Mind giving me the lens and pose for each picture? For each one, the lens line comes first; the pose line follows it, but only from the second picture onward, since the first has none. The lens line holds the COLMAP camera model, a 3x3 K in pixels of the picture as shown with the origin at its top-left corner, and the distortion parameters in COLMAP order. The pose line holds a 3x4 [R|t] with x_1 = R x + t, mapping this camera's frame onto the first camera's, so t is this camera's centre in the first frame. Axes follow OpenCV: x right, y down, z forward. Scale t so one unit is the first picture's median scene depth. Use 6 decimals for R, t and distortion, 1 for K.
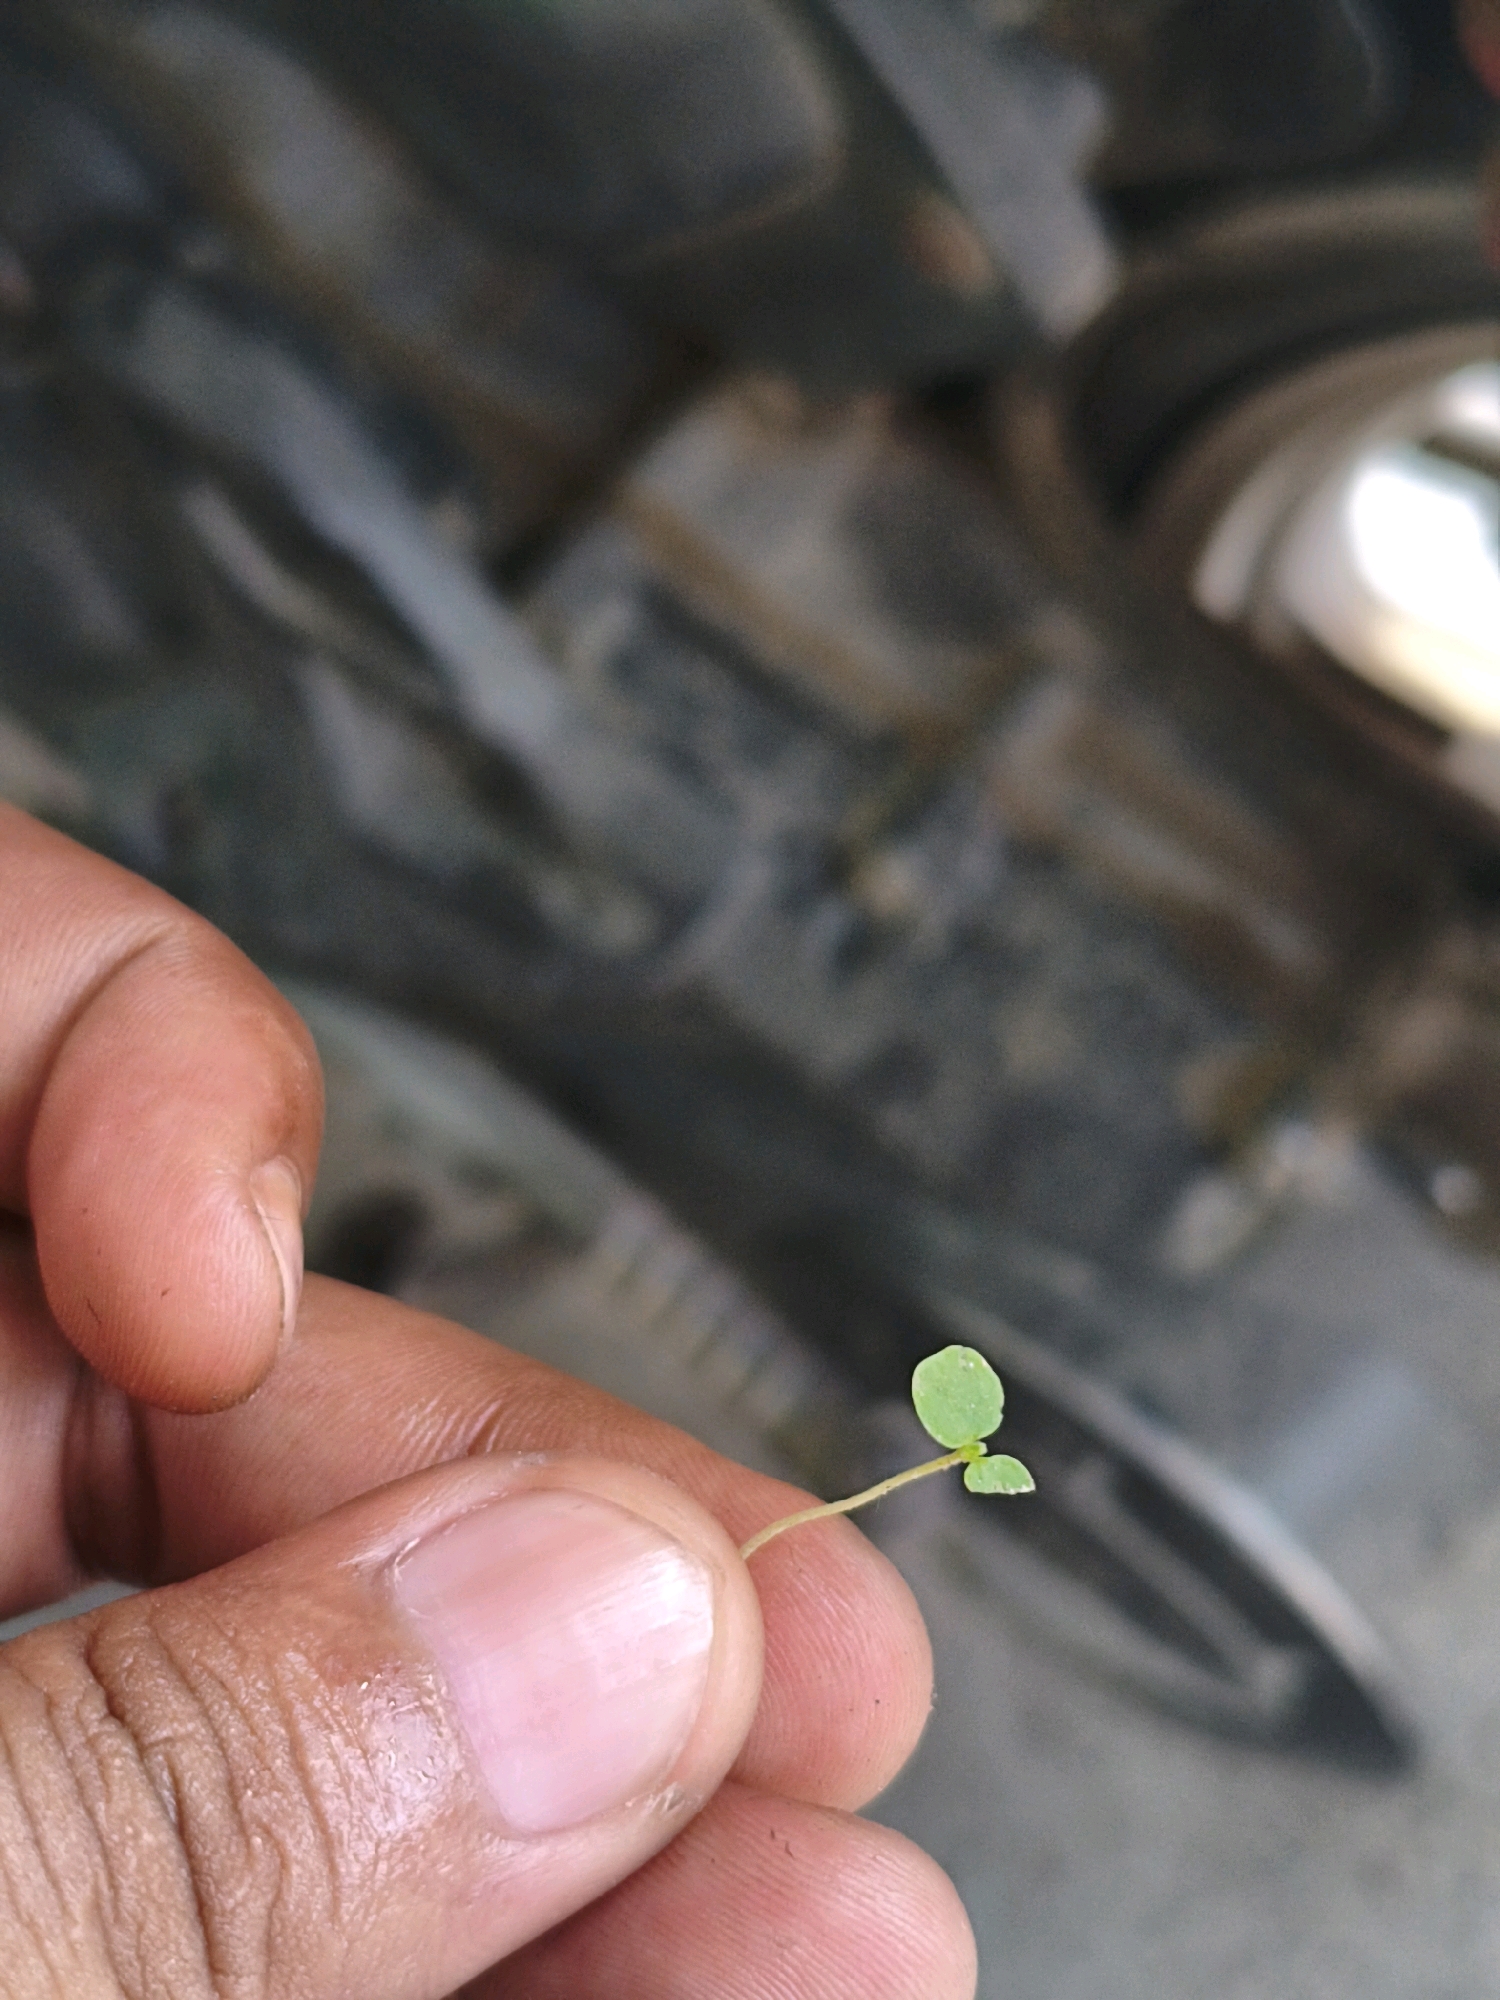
lens RADIAL K [[2881.4, 0, 750.0], [0, 2881.4, 1000.0], [0, 0, 1]] dist [0.026361, 0.034185]
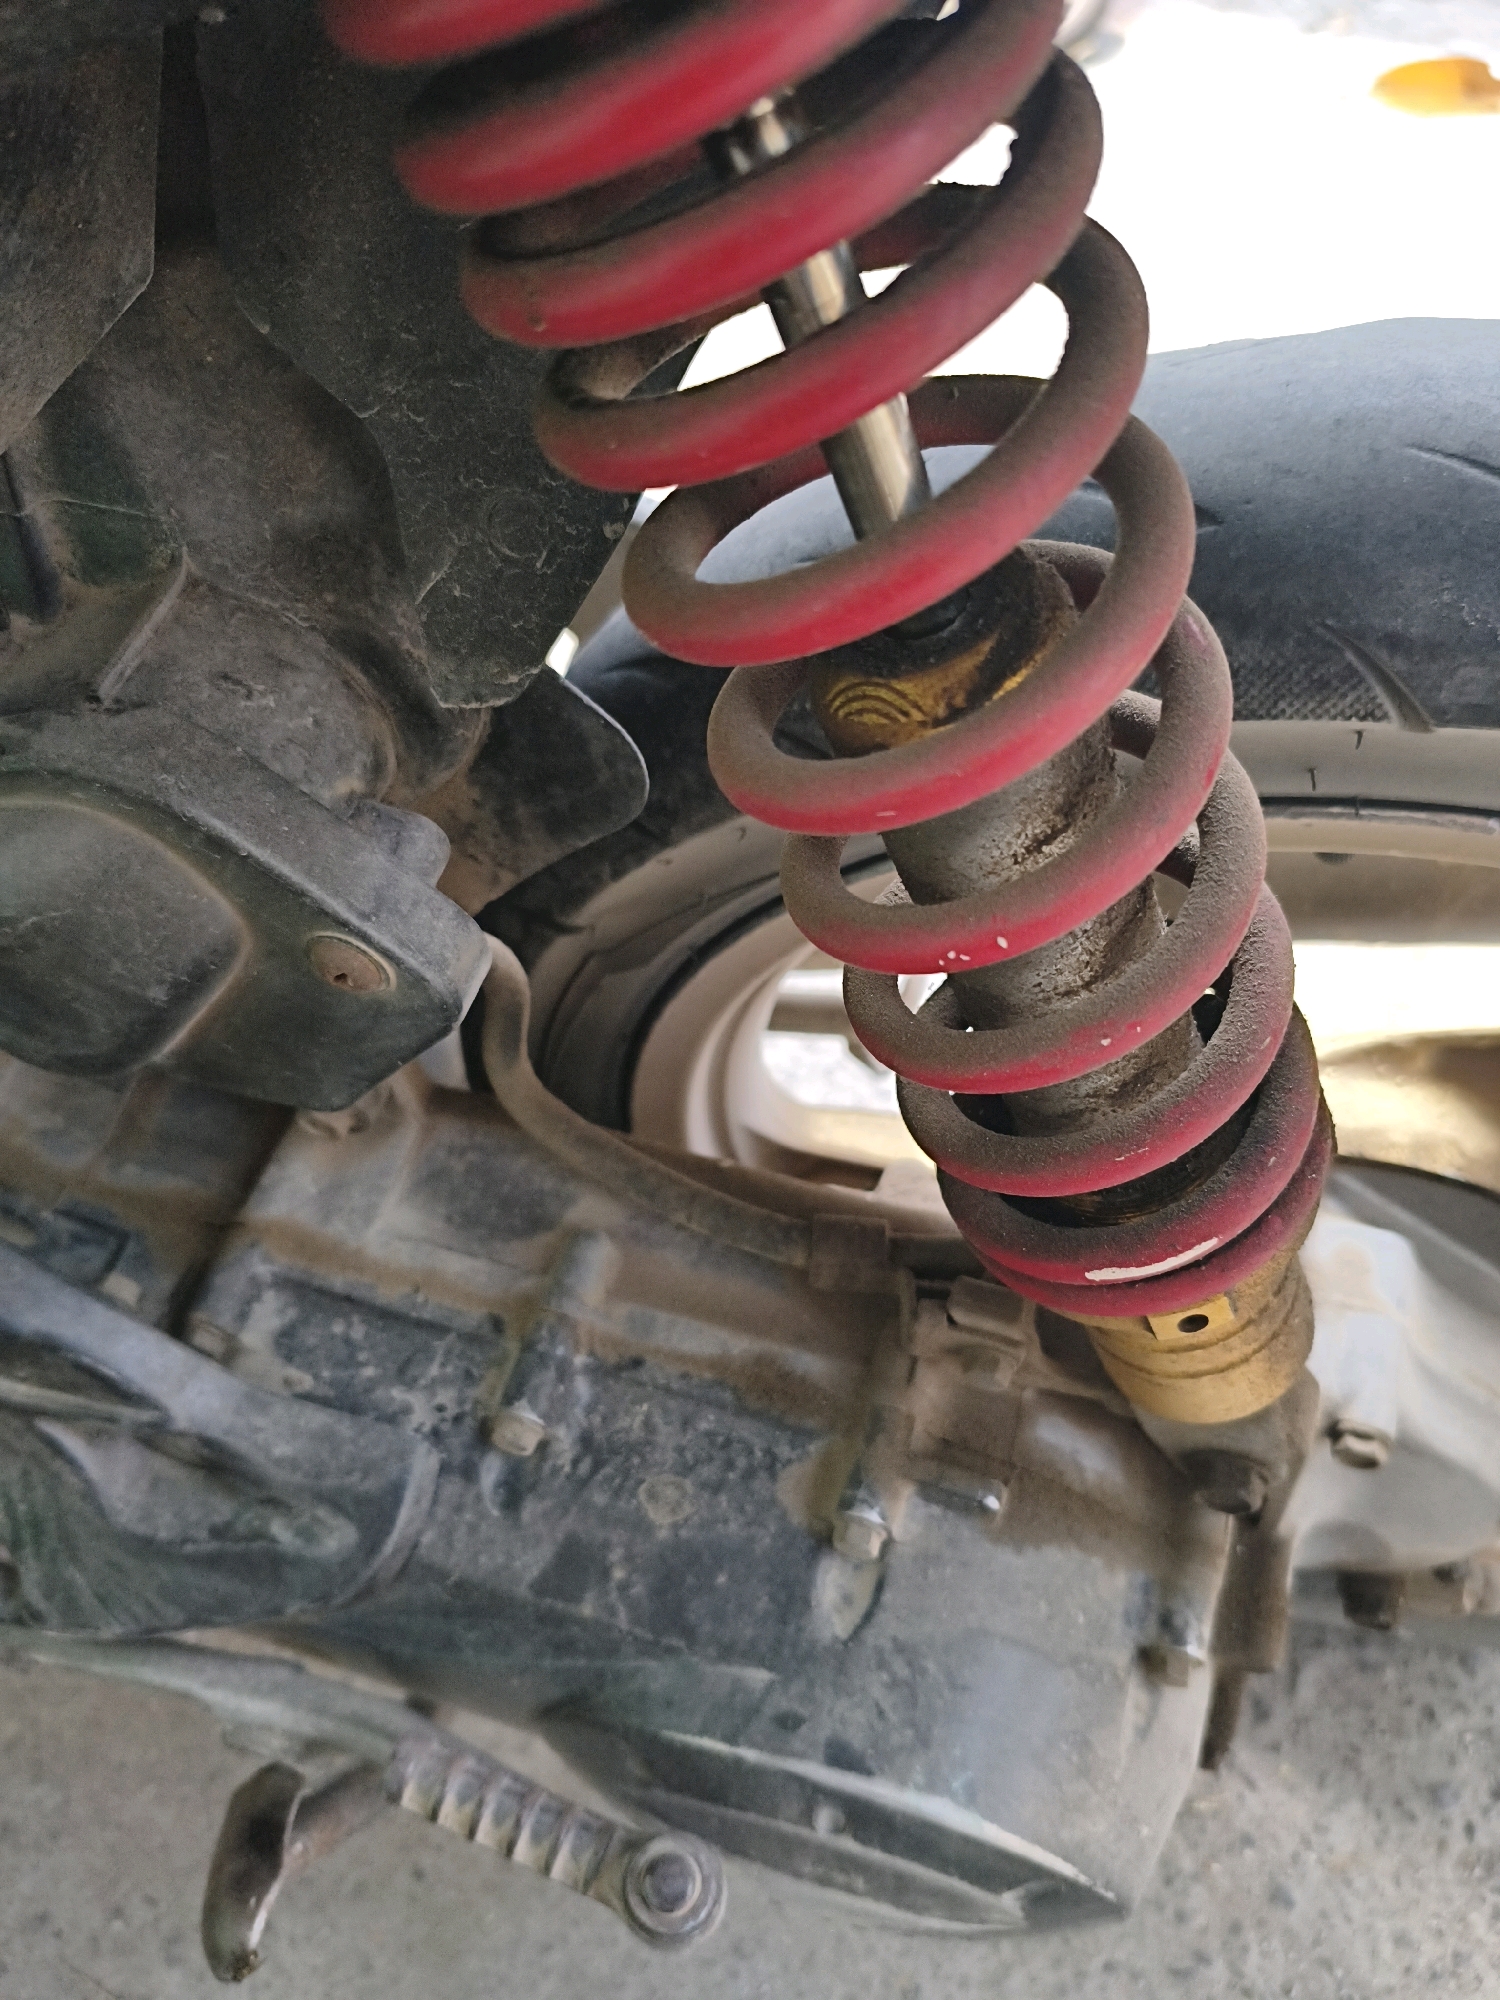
lens RADIAL K [[2881.4, 0, 750.0], [0, 2881.4, 1000.0], [0, 0, 1]] dist [0.026361, 0.034185]
pose [[0.919431, -0.325683, 0.220401, -0.086652], [0.365342, 0.914787, -0.172306, 0.047242], [-0.145503, 0.238945, 0.960070, -0.353185]]
